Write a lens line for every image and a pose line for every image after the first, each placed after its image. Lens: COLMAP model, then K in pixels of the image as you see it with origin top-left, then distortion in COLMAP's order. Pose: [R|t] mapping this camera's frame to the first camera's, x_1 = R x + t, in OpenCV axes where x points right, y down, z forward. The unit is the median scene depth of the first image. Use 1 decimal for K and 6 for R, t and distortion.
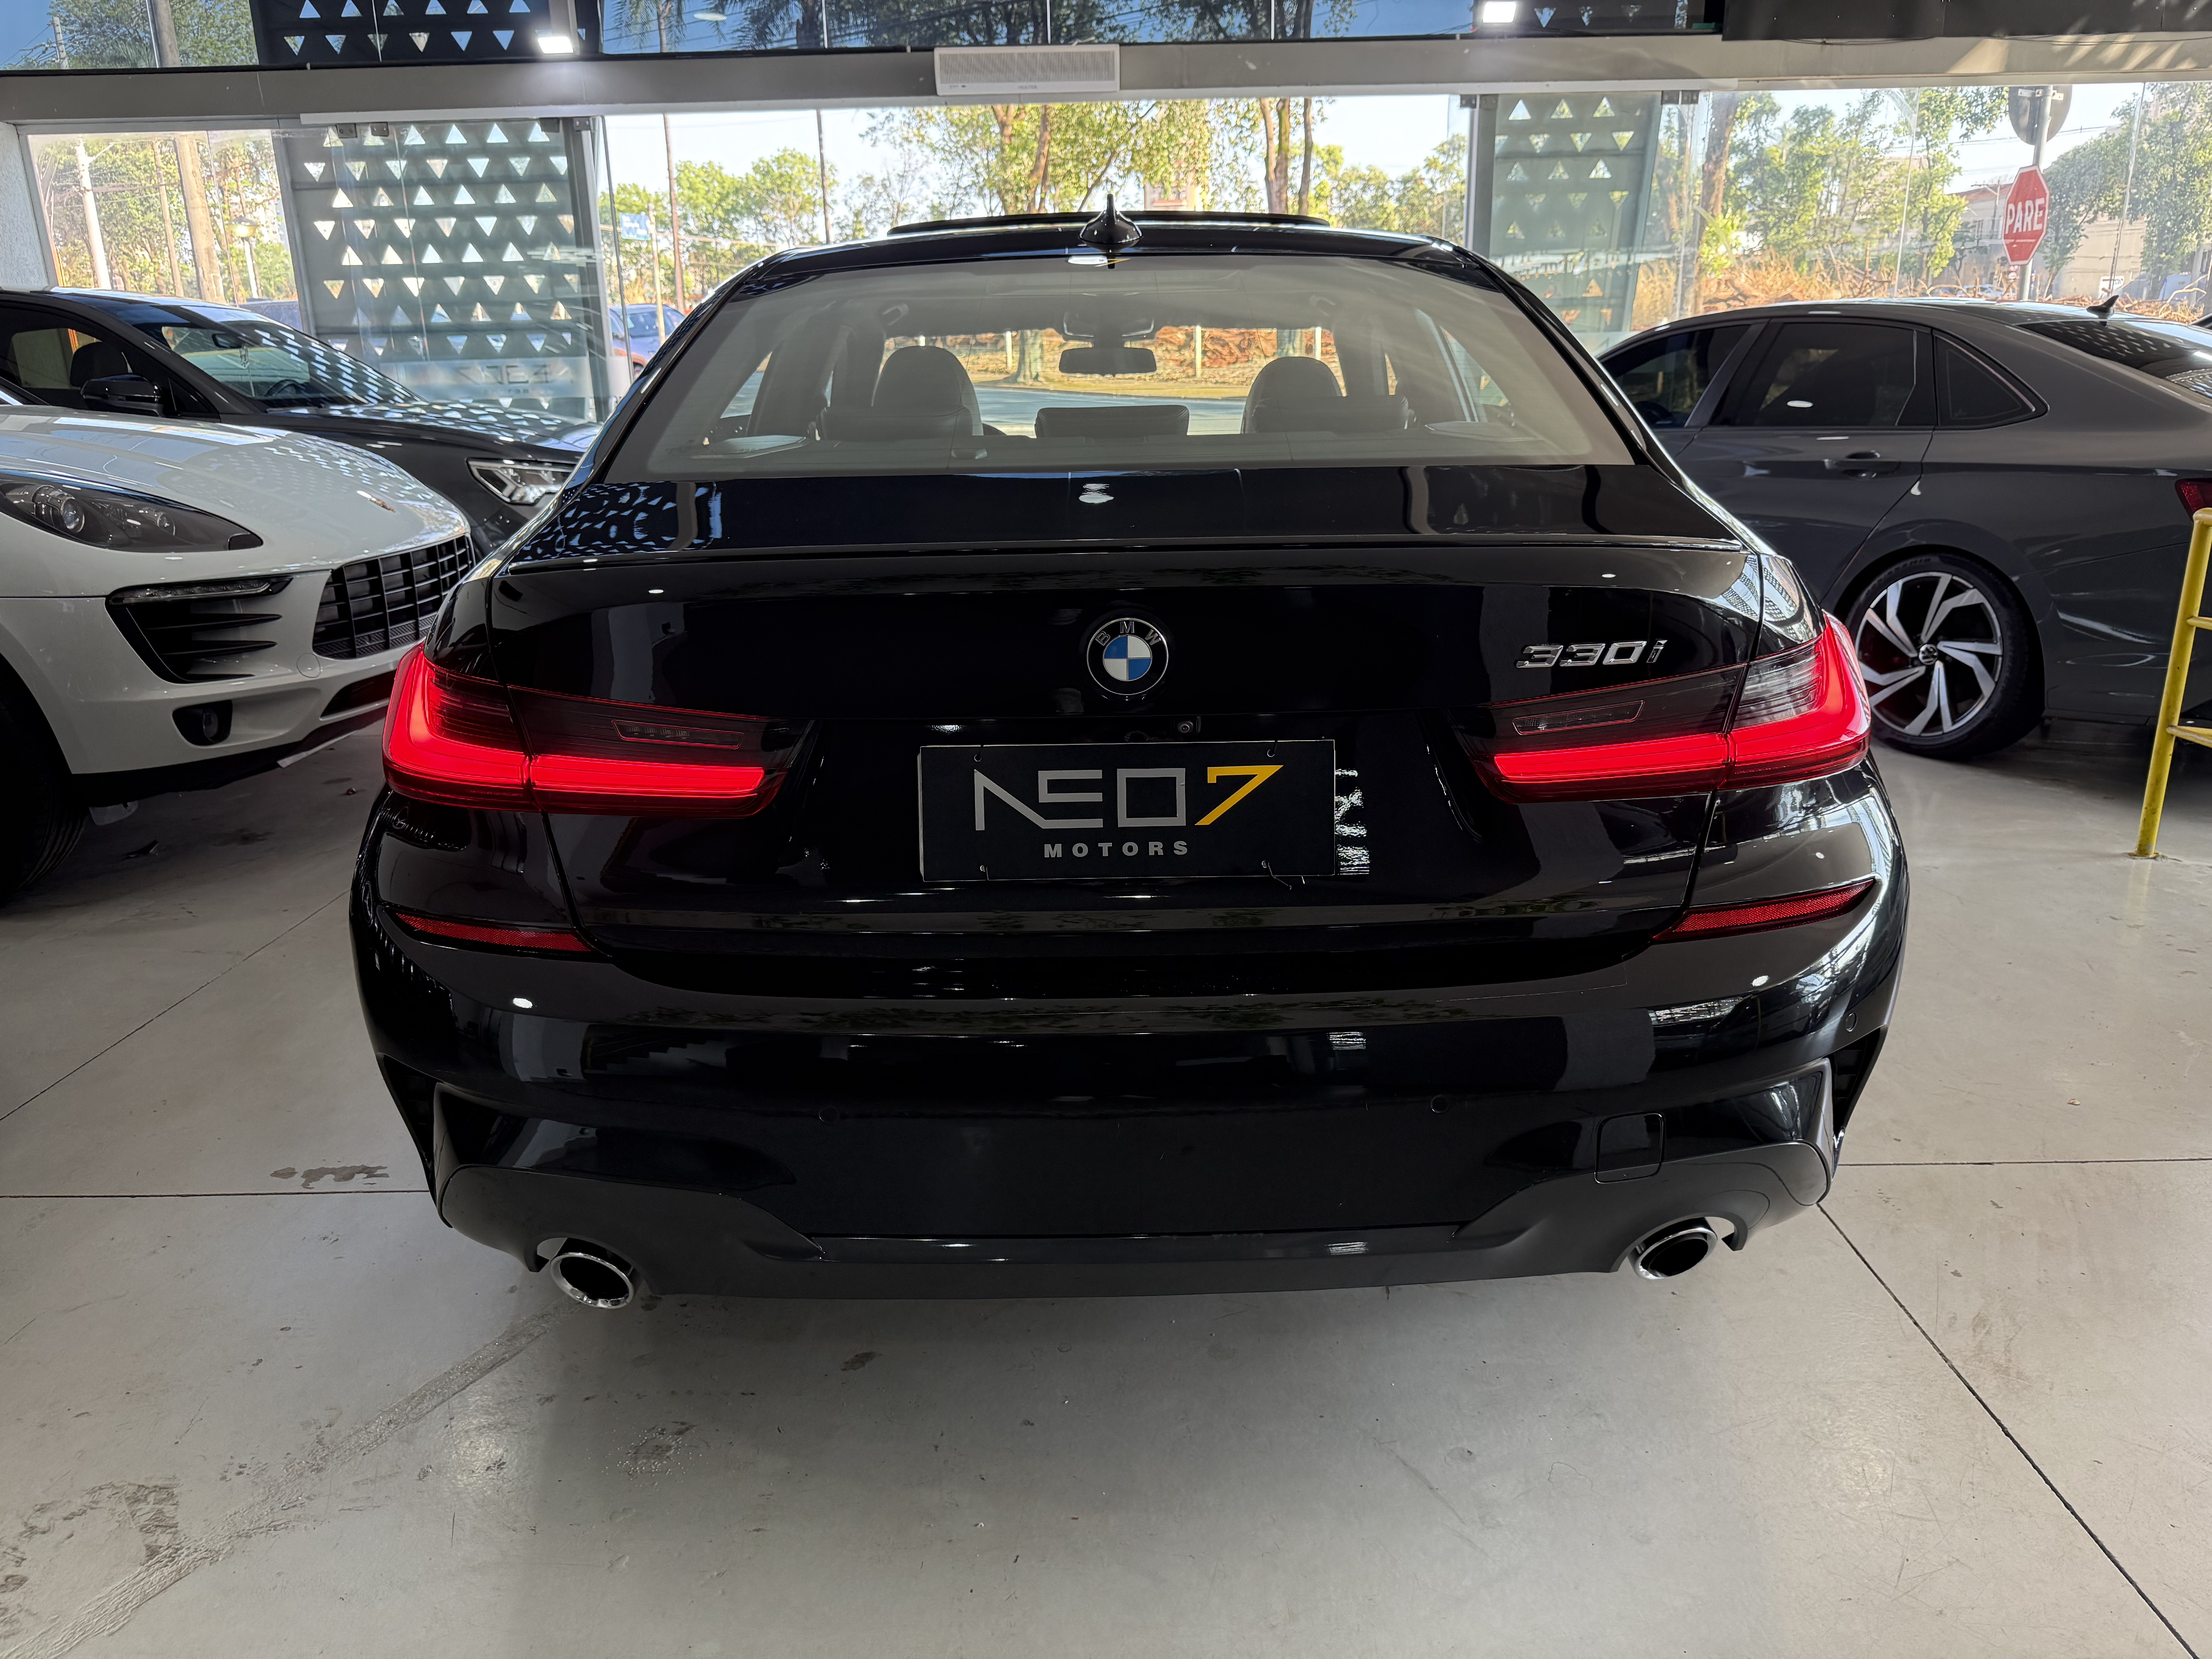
lens RADIAL K [[1608.0, 0, 1106.0], [0, 1608.0, 829.5], [0, 0, 1]] dist [0.003331, -0.008753]
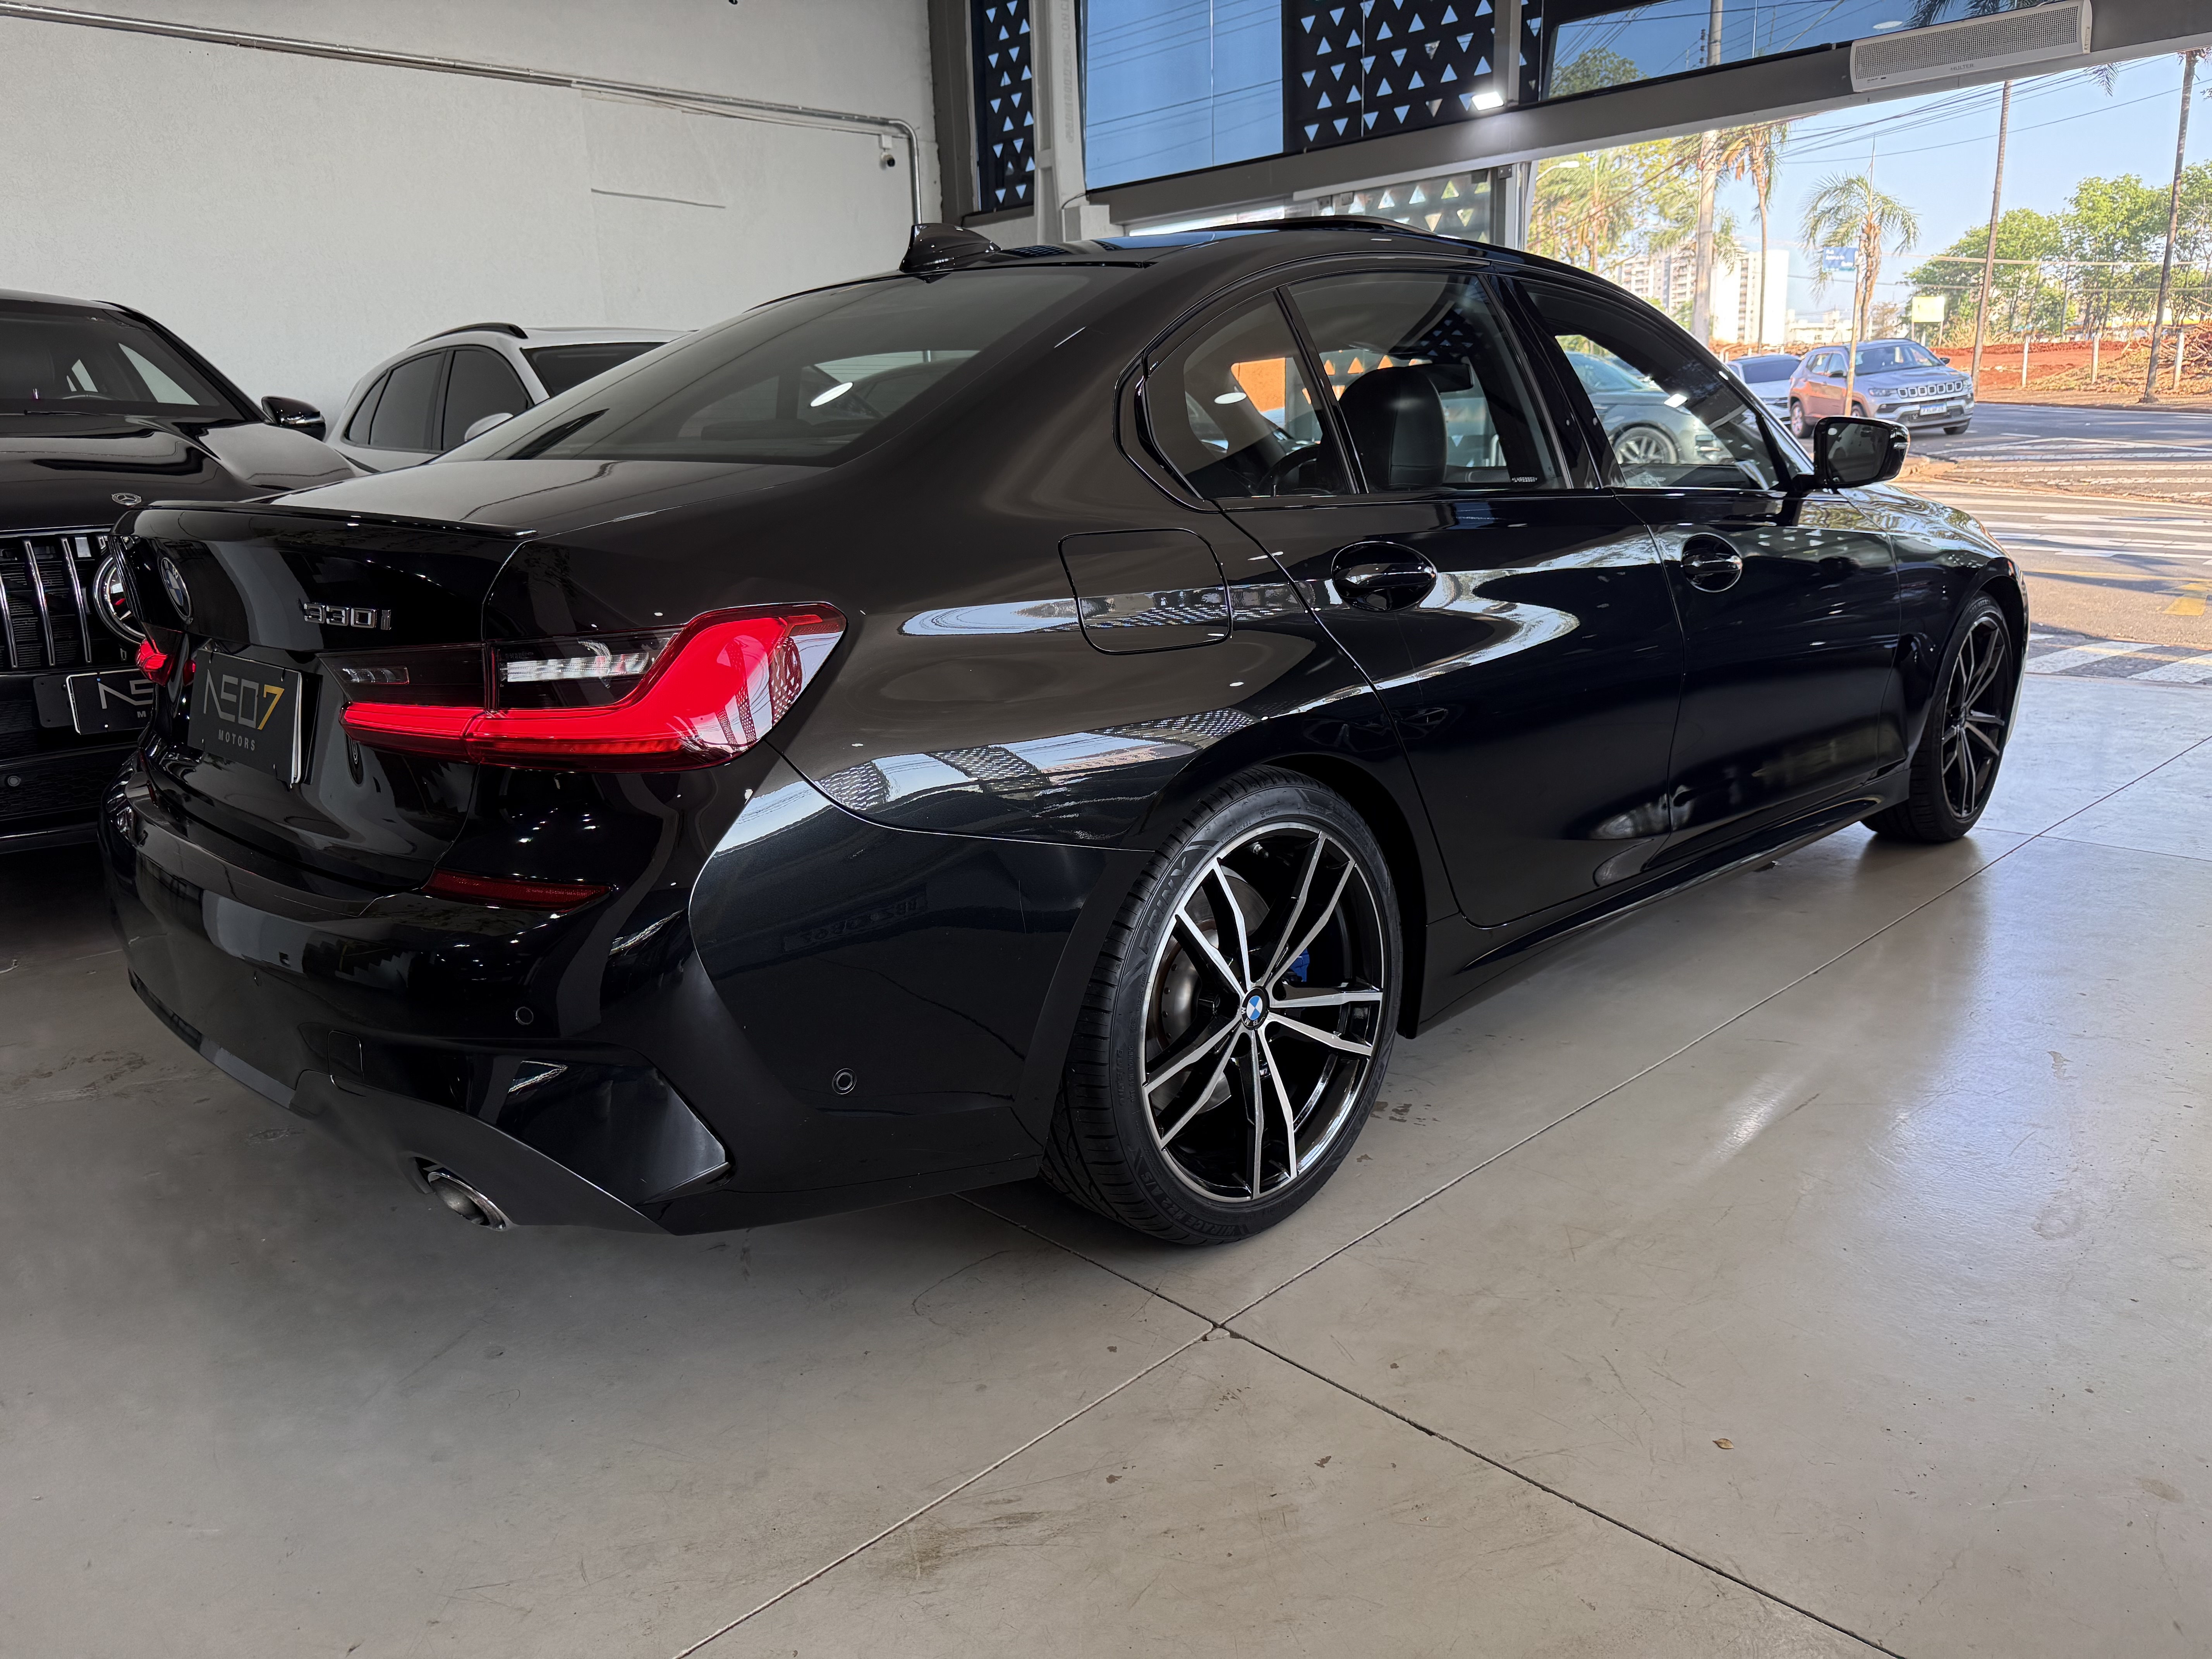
lens RADIAL K [[1608.0, 0, 1106.0], [0, 1608.0, 829.5], [0, 0, 1]] dist [0.003331, -0.008753]
pose [[0.697222, 0.165995, -0.697372, 0.289259], [-0.184191, 0.981643, 0.049507, -0.022504], [0.692788, 0.093932, 0.714998, 0.110486]]
